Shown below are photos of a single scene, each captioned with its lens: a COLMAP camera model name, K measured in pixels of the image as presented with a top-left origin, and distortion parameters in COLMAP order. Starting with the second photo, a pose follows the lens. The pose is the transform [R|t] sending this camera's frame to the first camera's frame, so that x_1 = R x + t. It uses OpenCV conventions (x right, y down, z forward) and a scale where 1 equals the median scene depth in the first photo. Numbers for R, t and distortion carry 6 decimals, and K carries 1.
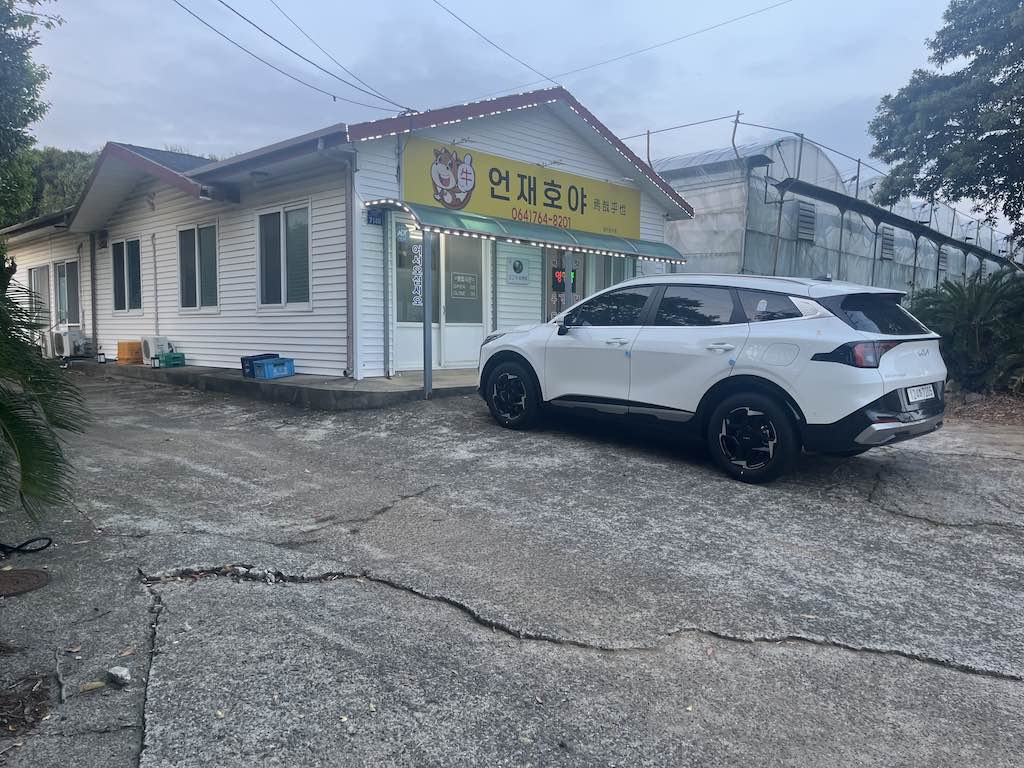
lens RADIAL K [[772.5, 0, 506.8], [0, 772.5, 384.5], [0, 0, 1]] dist [0.072299, -0.101675]
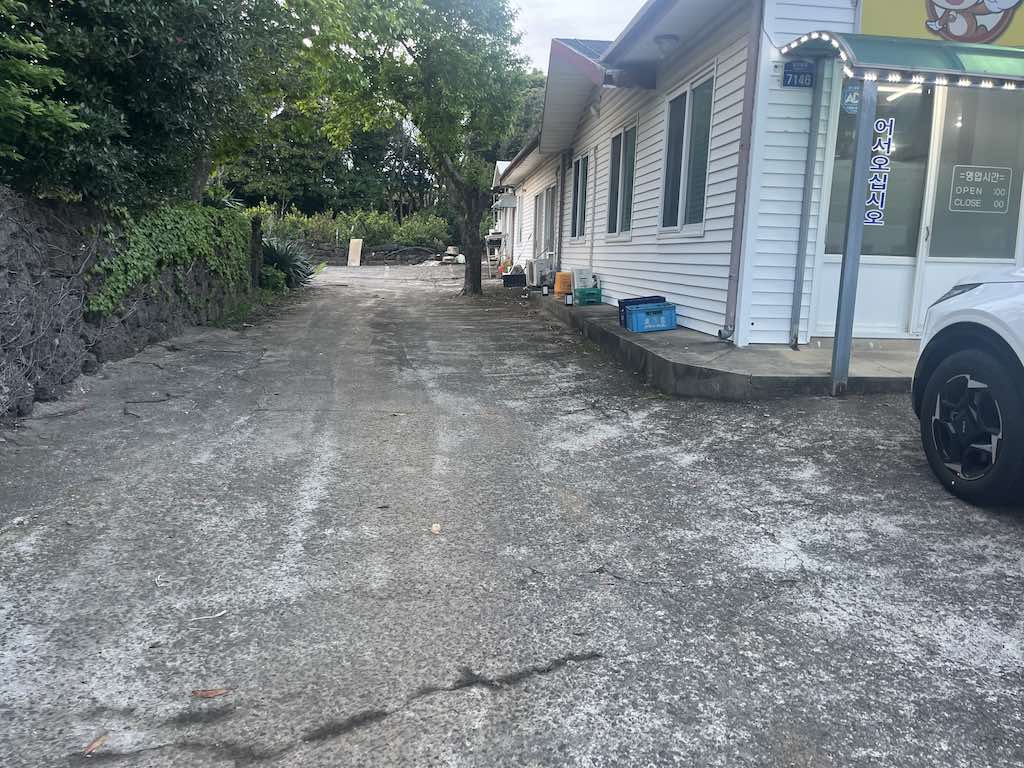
lens RADIAL K [[772.5, 0, 506.8], [0, 772.5, 384.5], [0, 0, 1]] dist [0.072299, -0.101675]
pose [[0.754568, 0.125235, -0.644161, 0.066843], [-0.067895, 0.991252, 0.113183, -0.030356], [0.652700, -0.041669, 0.756469, 0.357433]]
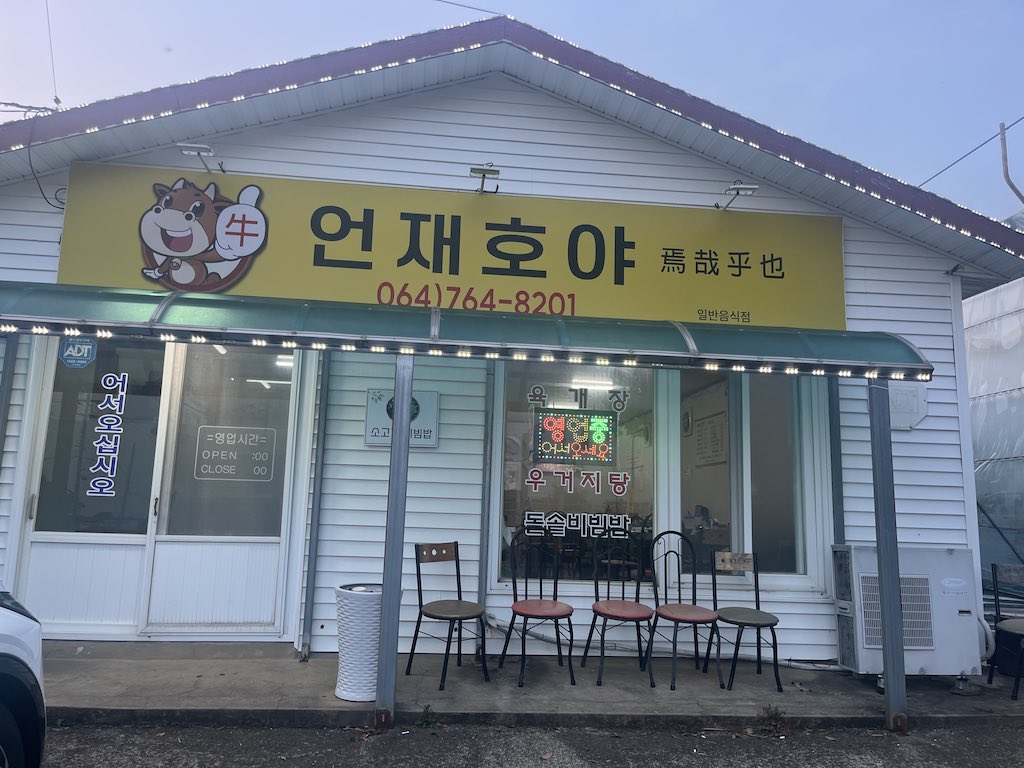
lens RADIAL K [[772.5, 0, 506.8], [0, 772.5, 384.5], [0, 0, 1]] dist [0.072299, -0.101675]
pose [[0.765006, -0.086391, -0.638203, 0.371640], [-0.068922, 0.974289, -0.214501, -0.079962], [0.640325, 0.208081, 0.739383, 0.759206]]
